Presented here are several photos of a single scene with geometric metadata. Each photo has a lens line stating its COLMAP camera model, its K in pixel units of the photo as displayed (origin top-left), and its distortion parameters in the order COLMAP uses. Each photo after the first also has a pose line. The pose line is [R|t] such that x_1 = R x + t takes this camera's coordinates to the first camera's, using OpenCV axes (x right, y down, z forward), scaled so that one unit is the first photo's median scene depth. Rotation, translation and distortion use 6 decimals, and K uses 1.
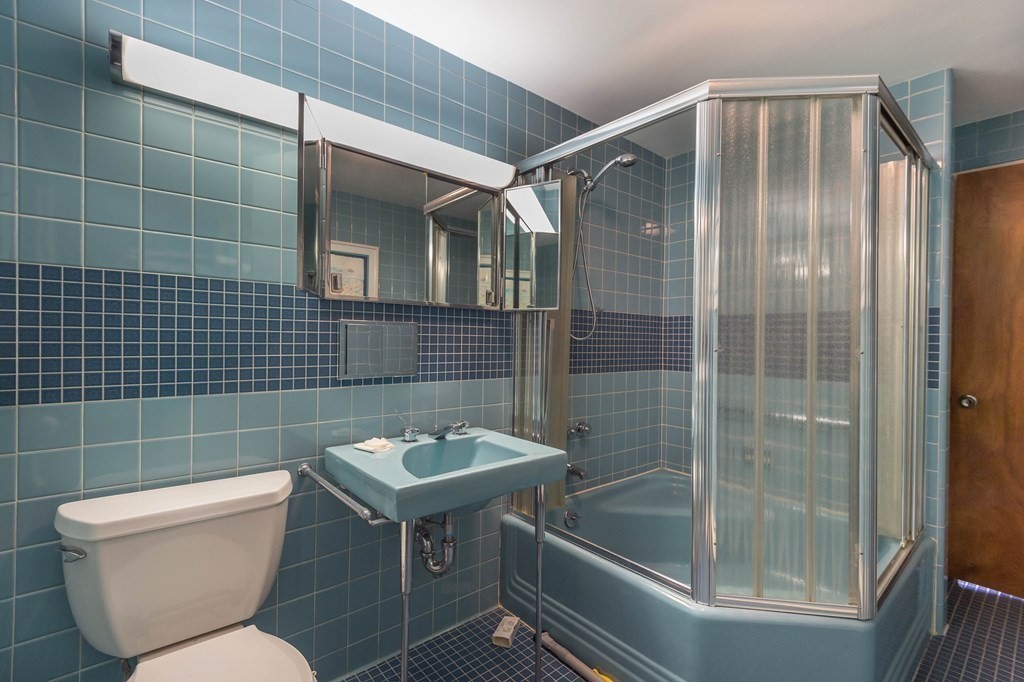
lens RADIAL K [[460.7, 0, 519.3], [0, 460.7, 341.8], [0, 0, 1]] dist [0.048420, -0.027620]
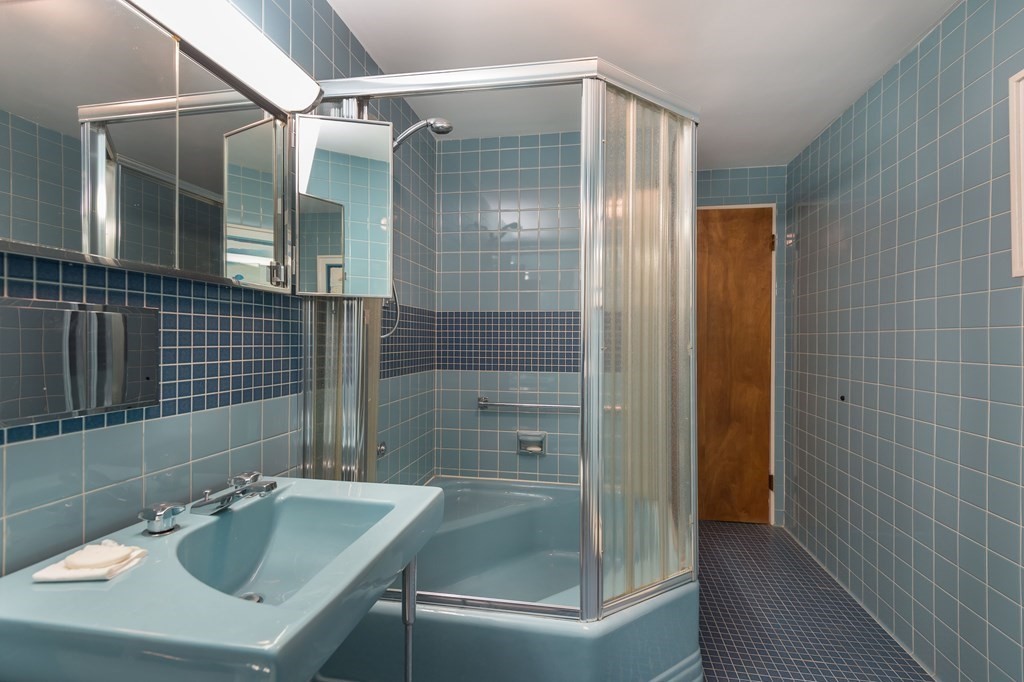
lens RADIAL K [[460.7, 0, 519.3], [0, 460.7, 341.8], [0, 0, 1]] dist [0.048420, -0.027620]
pose [[0.768858, -0.012285, 0.639302, -0.225749], [0.007170, 0.999918, 0.010593, -0.004465], [-0.639380, -0.003561, 0.768883, 0.277246]]
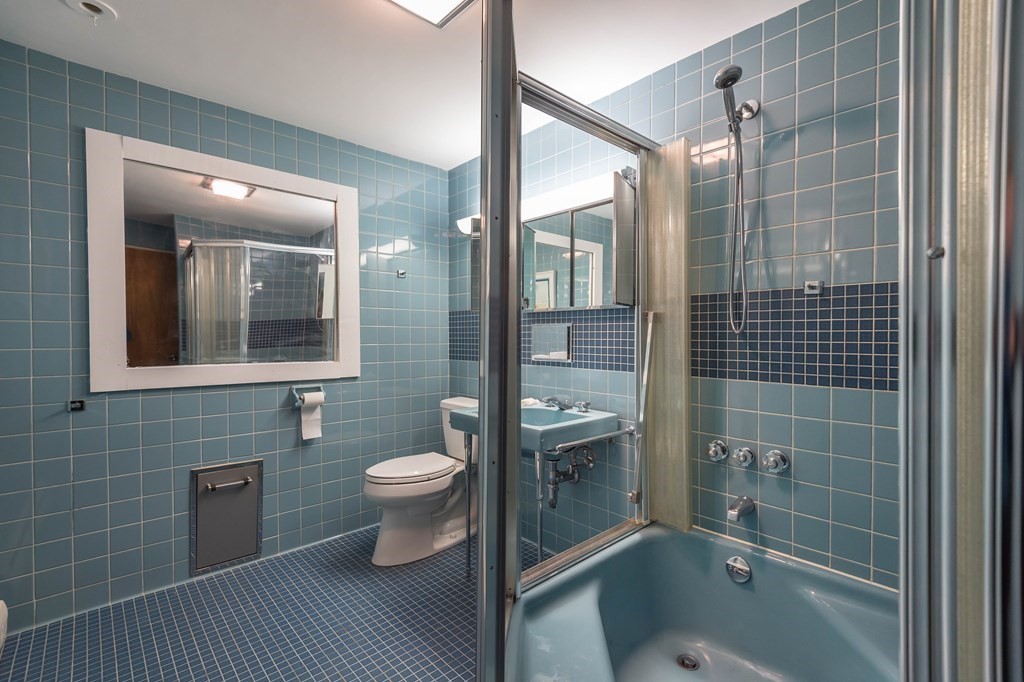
lens RADIAL K [[460.7, 0, 519.3], [0, 460.7, 341.8], [0, 0, 1]] dist [0.048420, -0.027620]
pose [[0.042243, -0.011891, -0.999037, 1.024770], [-0.015851, 0.999795, -0.012570, 0.029525], [0.998982, 0.016367, 0.042046, 0.723006]]
